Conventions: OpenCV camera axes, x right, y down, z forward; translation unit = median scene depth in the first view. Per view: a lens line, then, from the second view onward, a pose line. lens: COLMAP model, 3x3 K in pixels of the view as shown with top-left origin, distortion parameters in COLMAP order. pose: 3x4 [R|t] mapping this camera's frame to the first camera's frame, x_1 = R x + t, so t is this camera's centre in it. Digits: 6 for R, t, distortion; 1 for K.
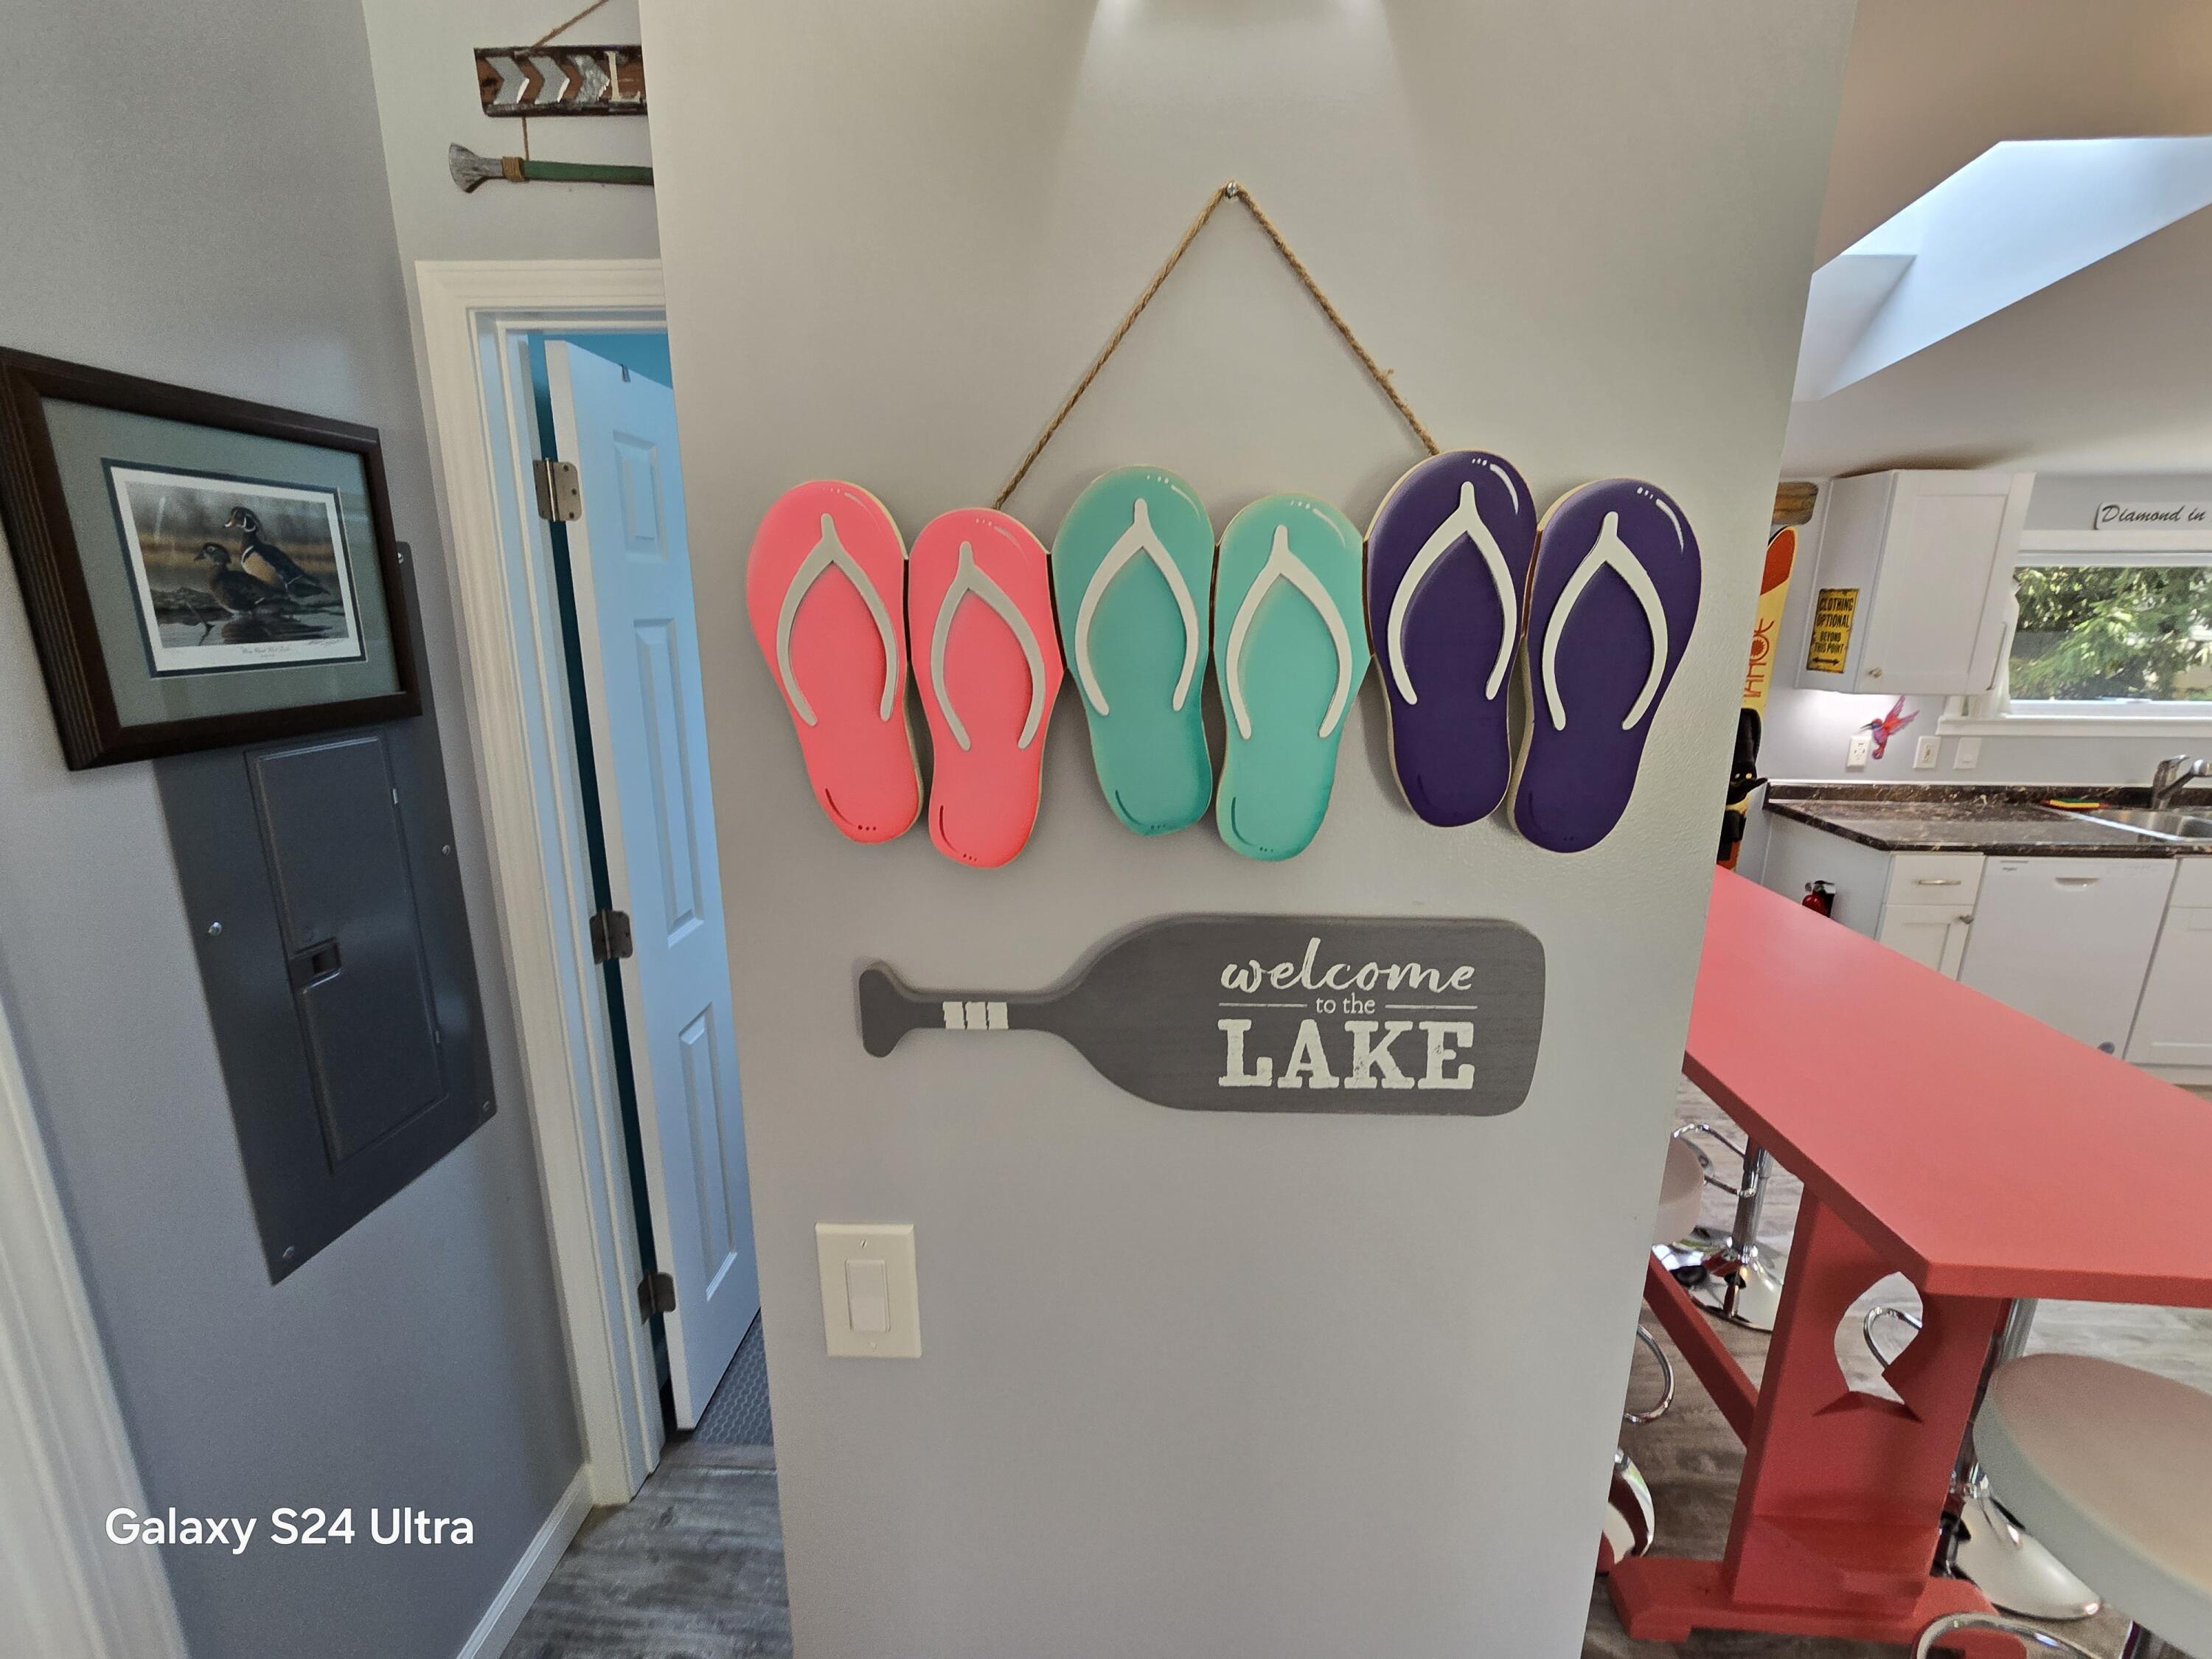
lens RADIAL K [[885.9, 0, 1102.9], [0, 885.9, 796.2], [0, 0, 1]] dist [-0.009894, 0.003105]
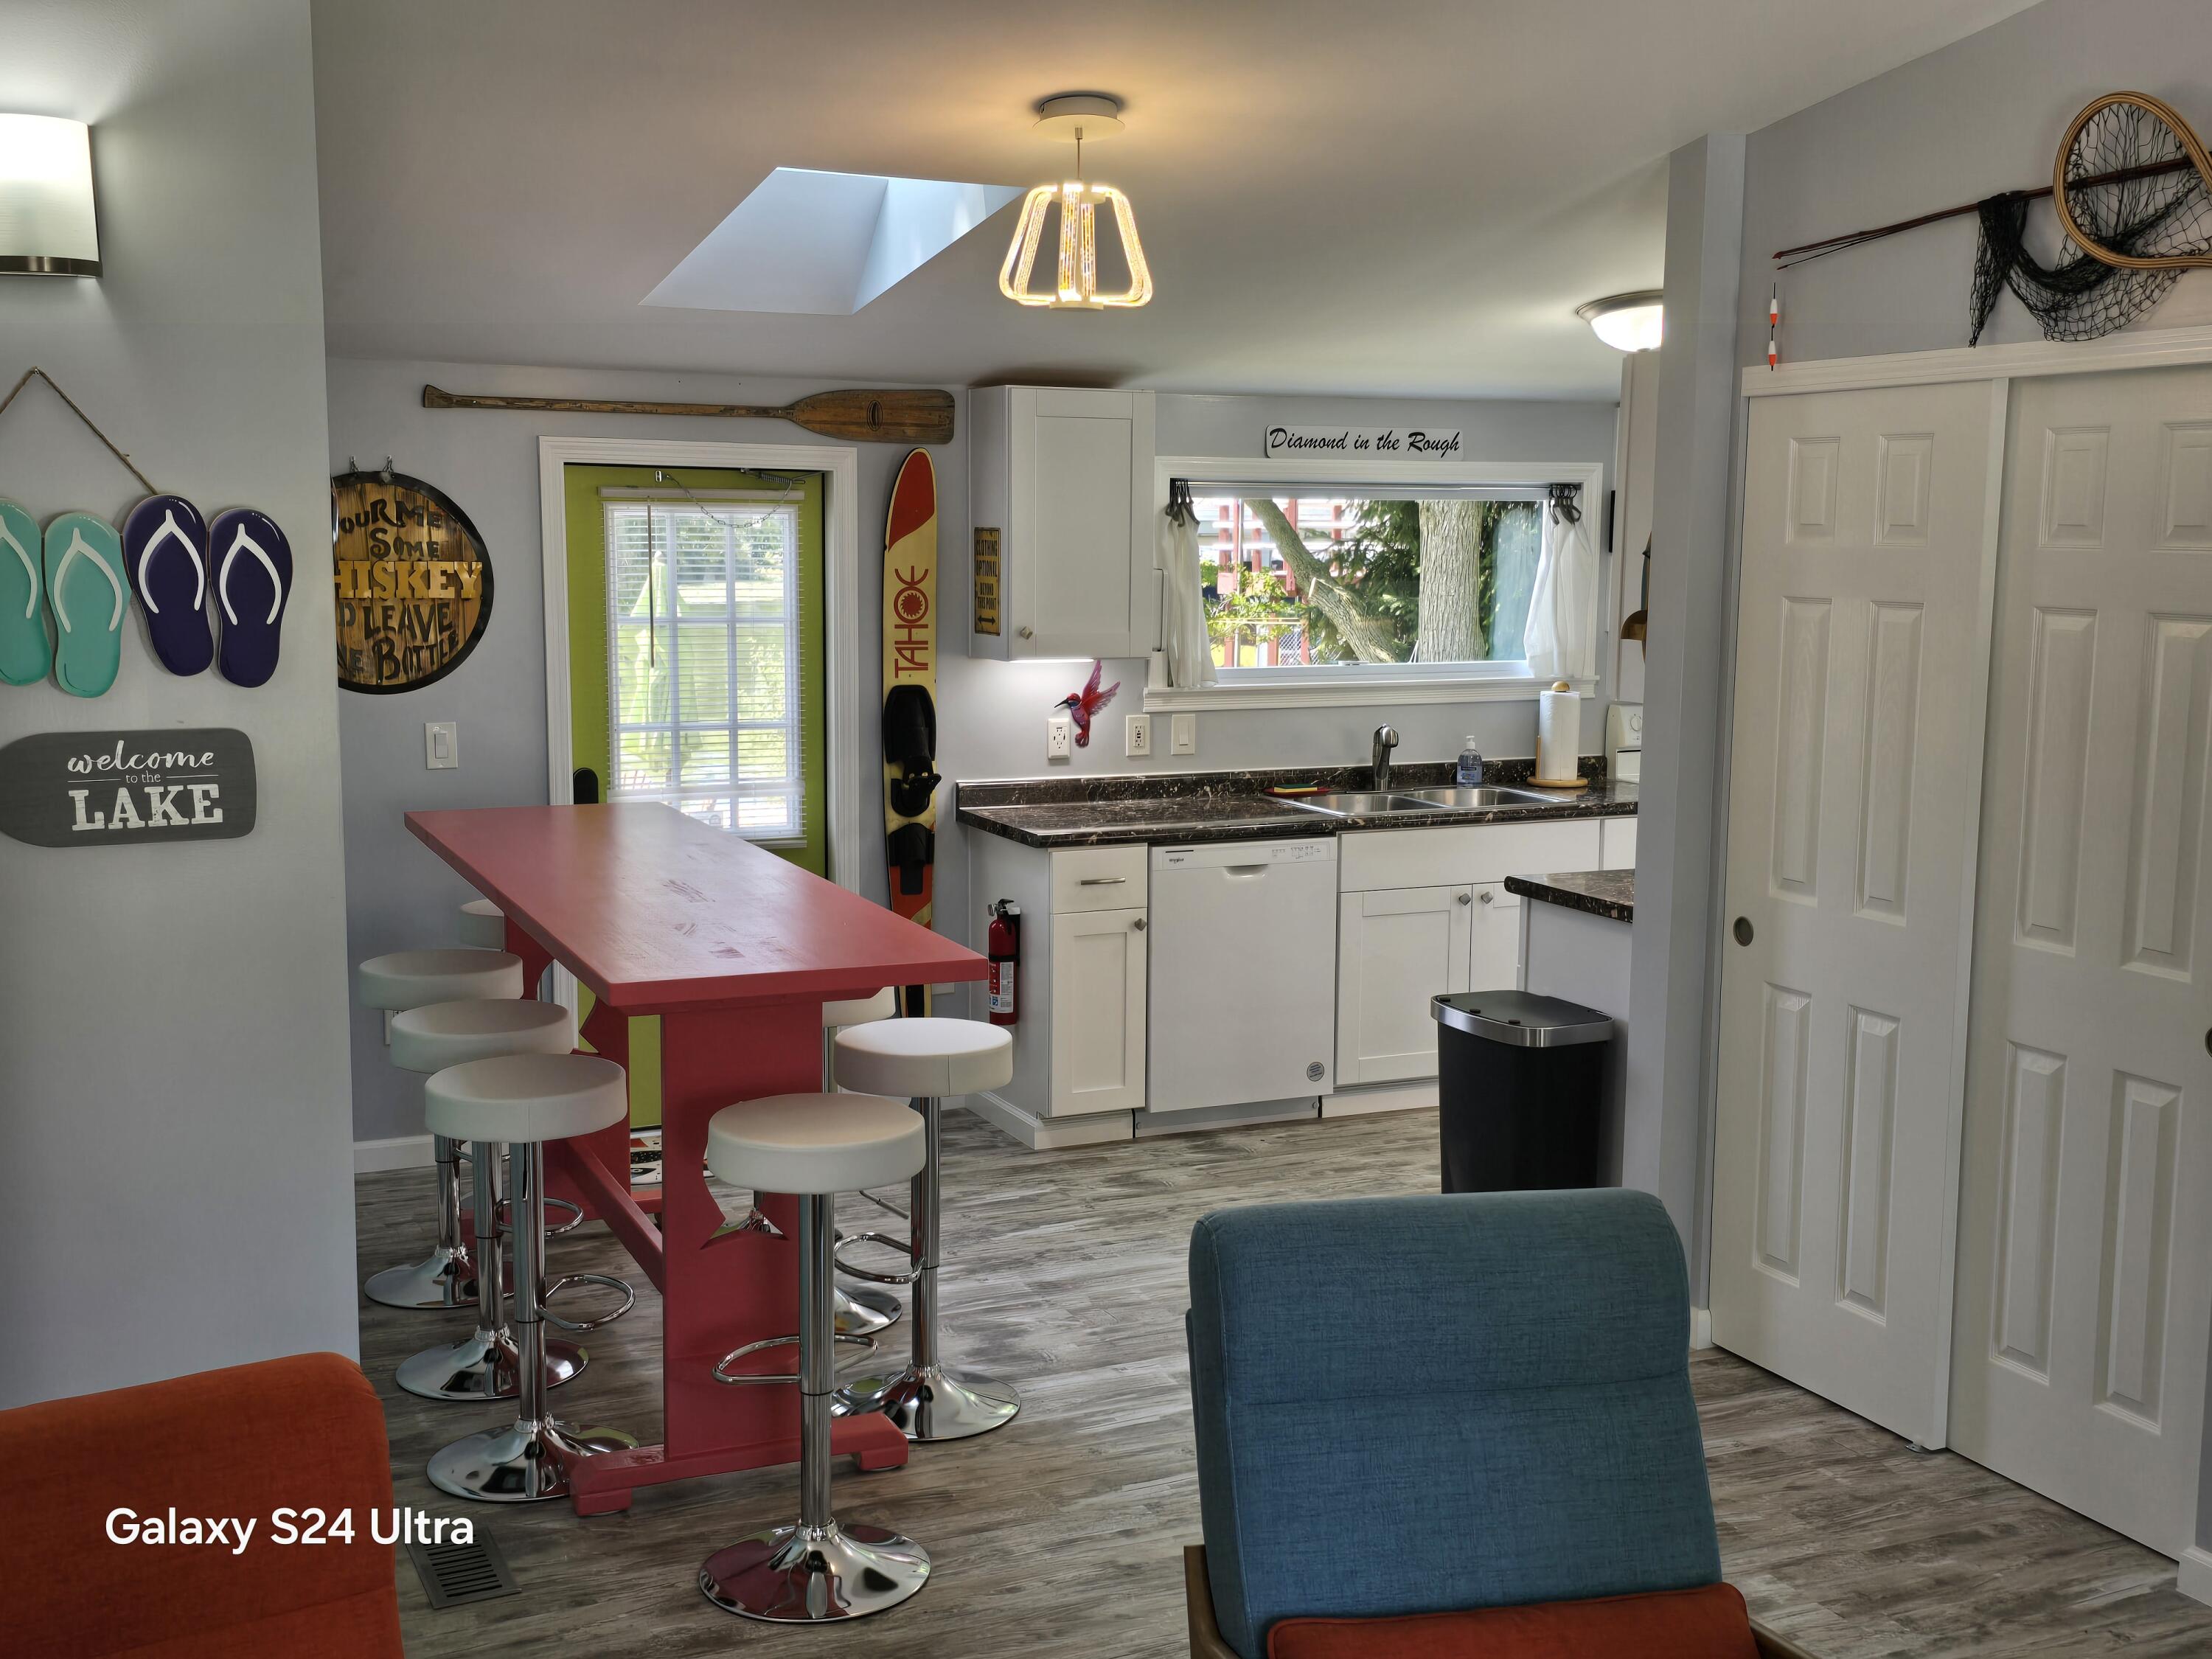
lens RADIAL K [[2328.7, 0, 1108.3], [0, 2328.7, 869.4], [0, 0, 1]] dist [0.142105, -0.288661]
pose [[0.885082, -0.063446, 0.461091, -0.228442], [0.094001, 0.994618, -0.043578, 0.815503], [-0.455845, 0.081913, 0.886282, -4.209671]]
